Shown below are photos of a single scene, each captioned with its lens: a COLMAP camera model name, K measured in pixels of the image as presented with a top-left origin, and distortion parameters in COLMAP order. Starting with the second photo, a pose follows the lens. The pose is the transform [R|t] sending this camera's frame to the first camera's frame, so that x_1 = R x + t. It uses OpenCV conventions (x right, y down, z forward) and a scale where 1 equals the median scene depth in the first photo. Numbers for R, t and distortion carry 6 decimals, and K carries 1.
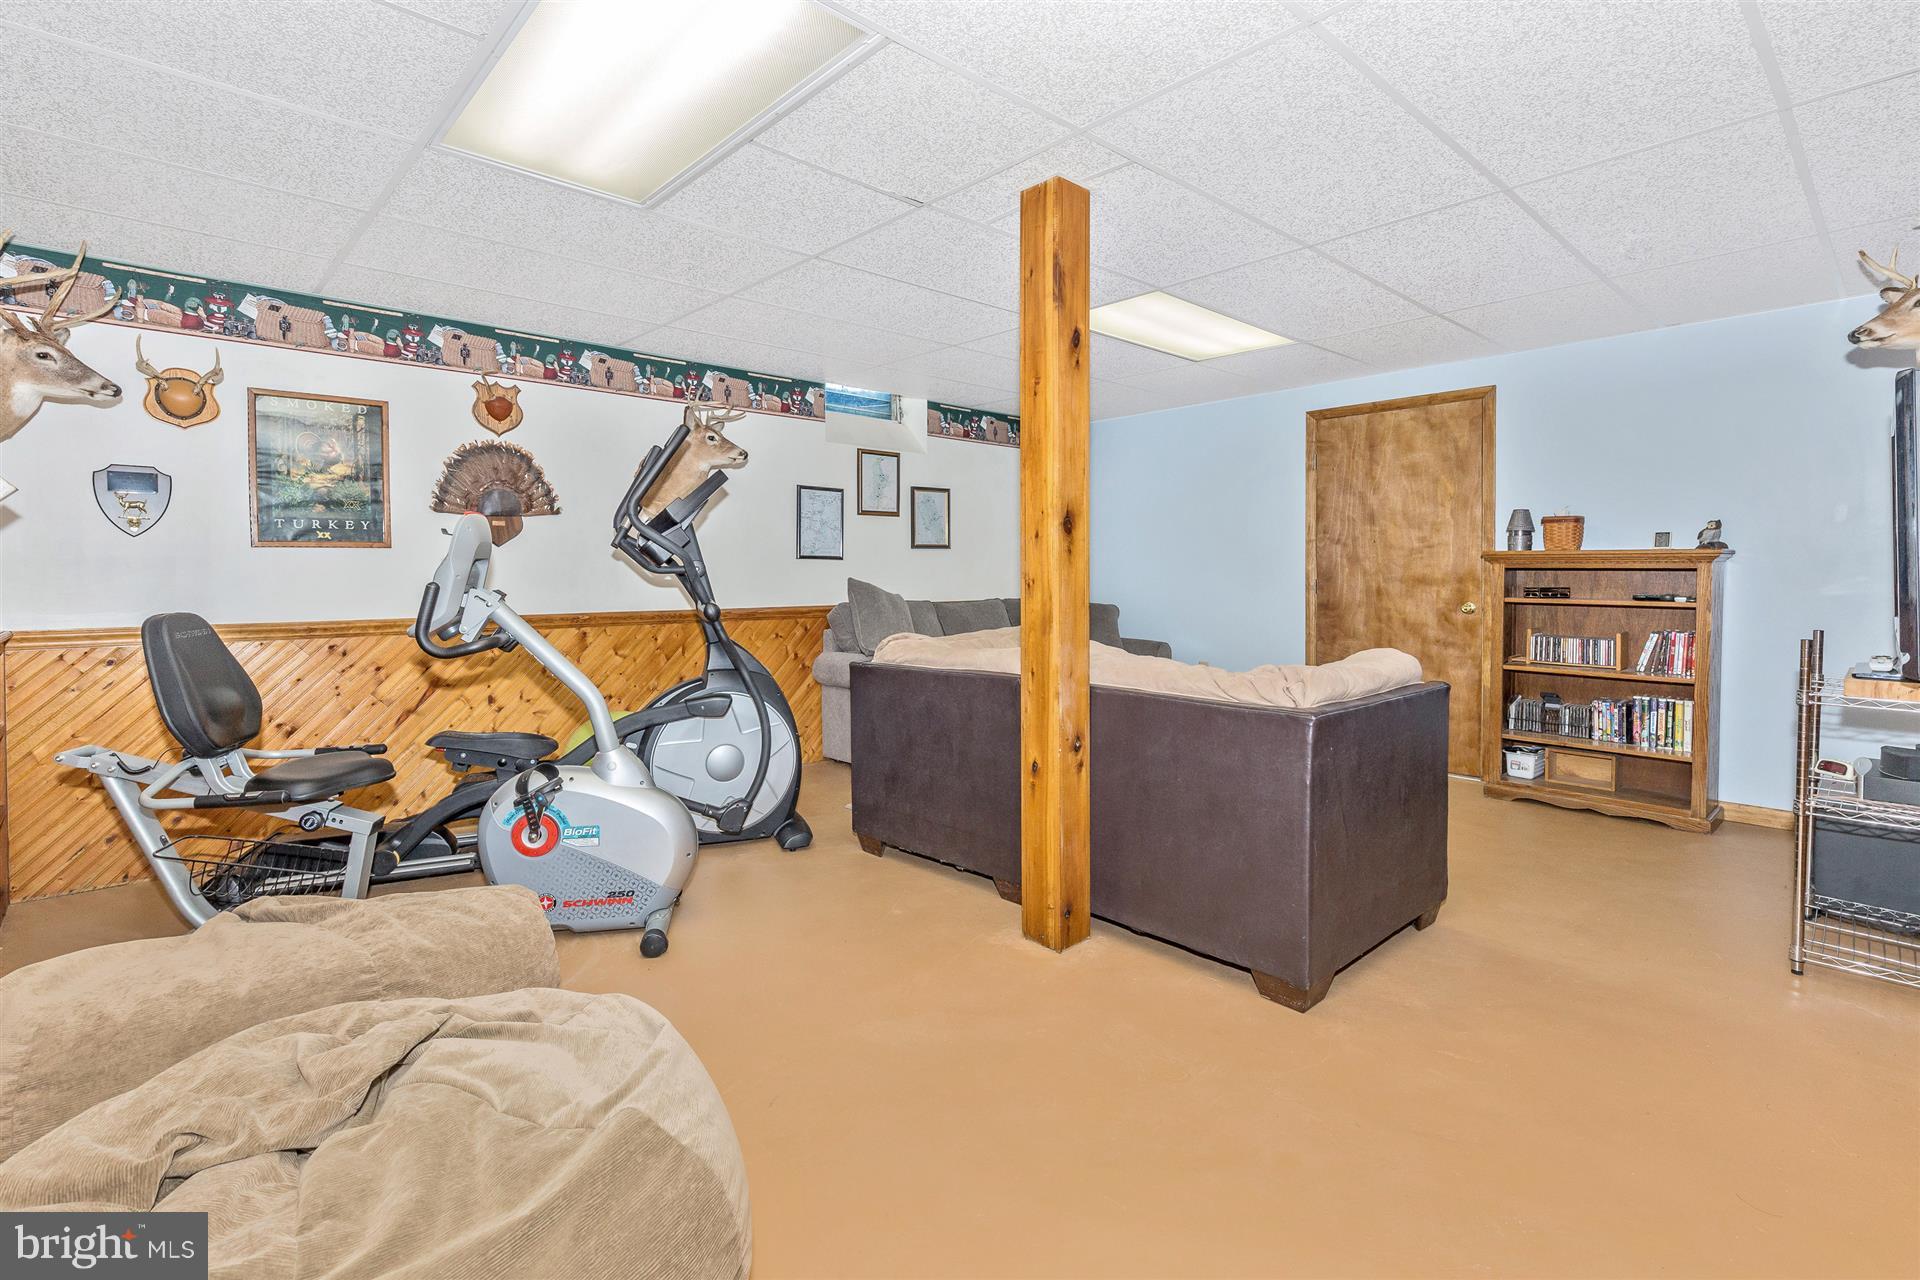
lens RADIAL K [[878.6, 0, 937.8], [0, 878.6, 598.0], [0, 0, 1]] dist [0.004695, -0.000960]
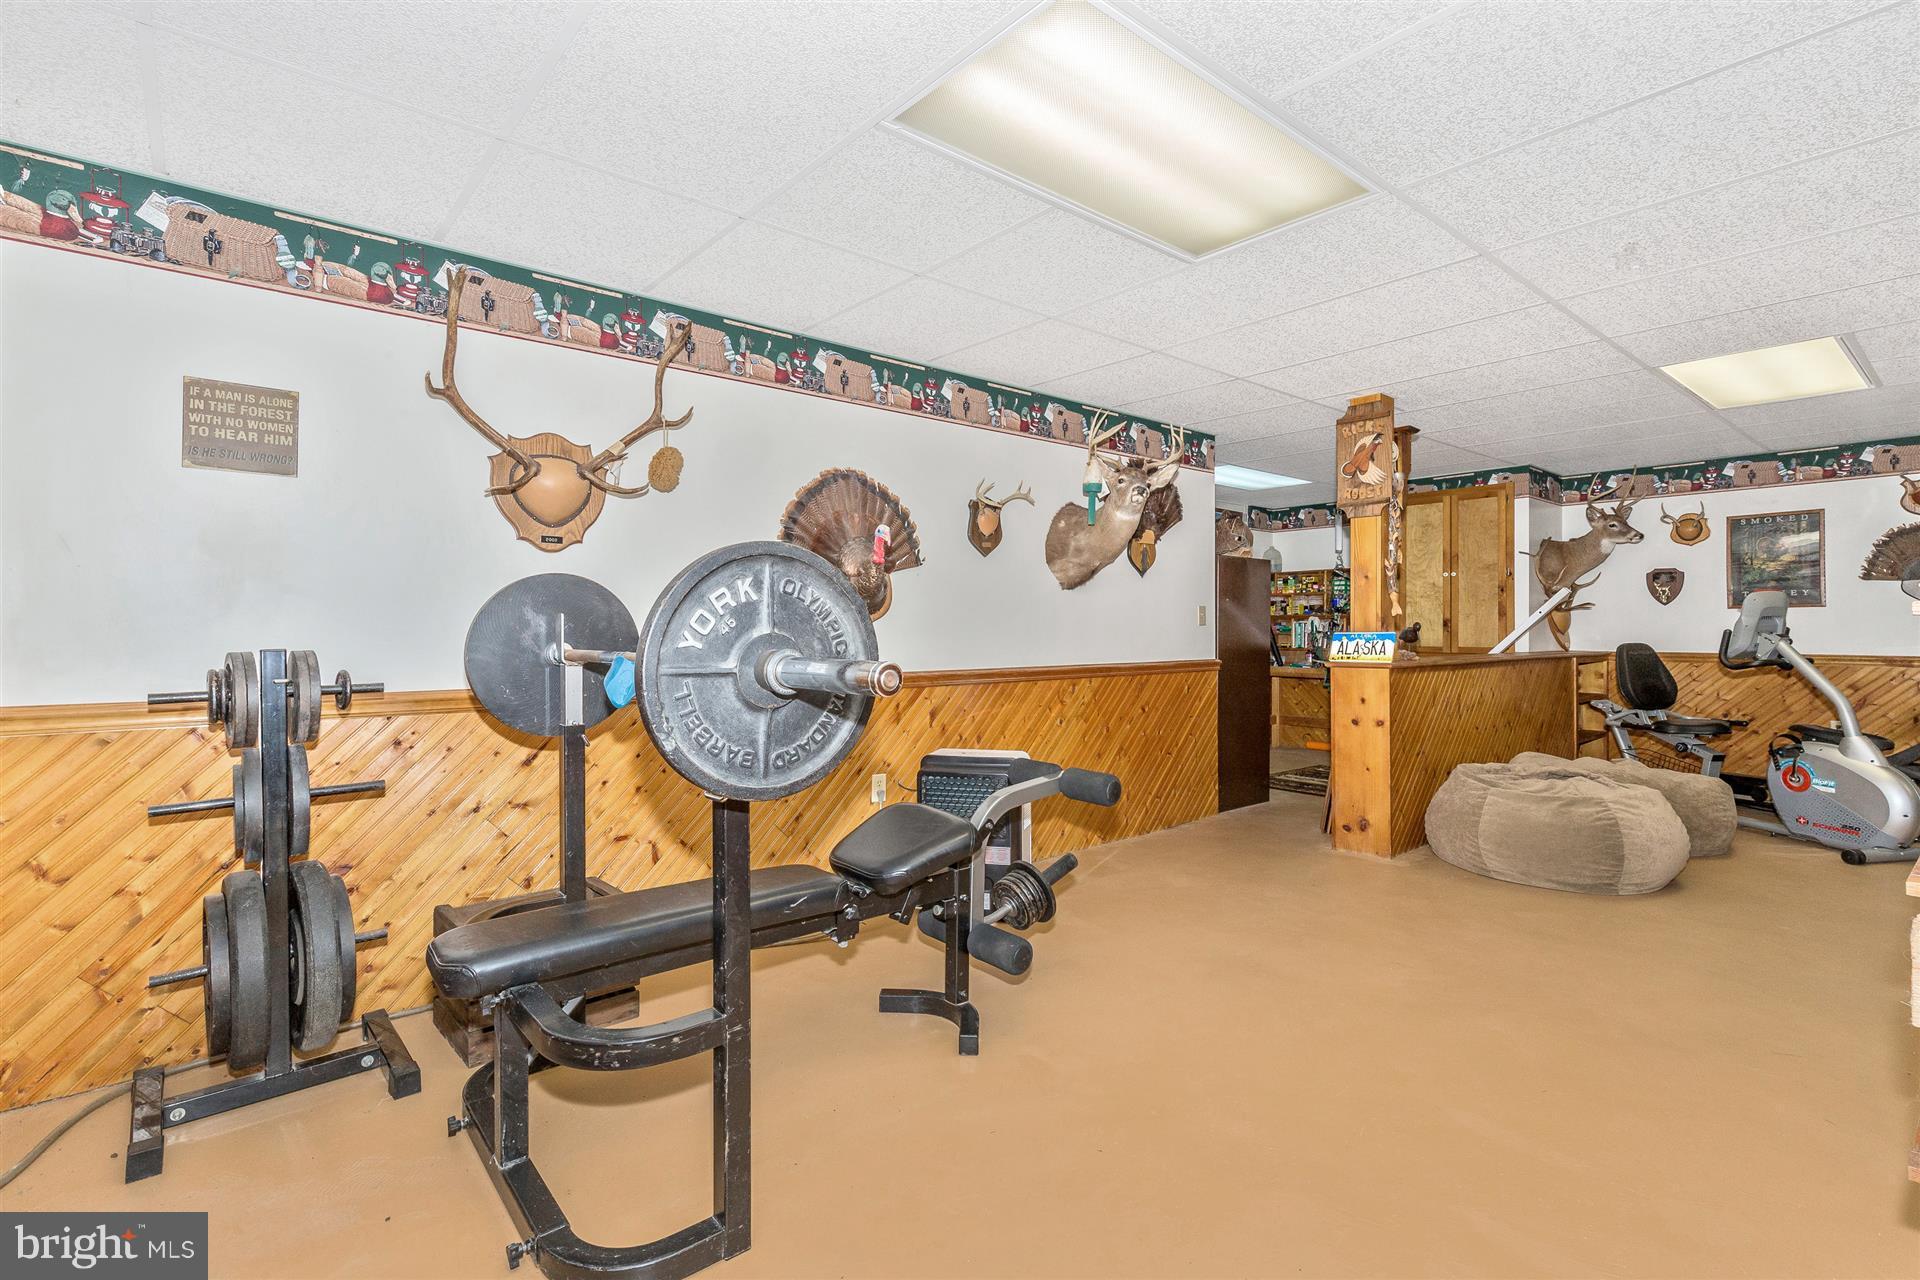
lens RADIAL K [[878.6, 0, 957.6], [0, 878.6, 631.0], [0, 0, 1]] dist [0.004695, -0.000960]
pose [[-0.029061, 0.008762, -0.999539, 1.028957], [-0.018370, 0.999788, 0.009298, -0.003647], [0.999409, 0.018632, -0.028894, -0.472152]]
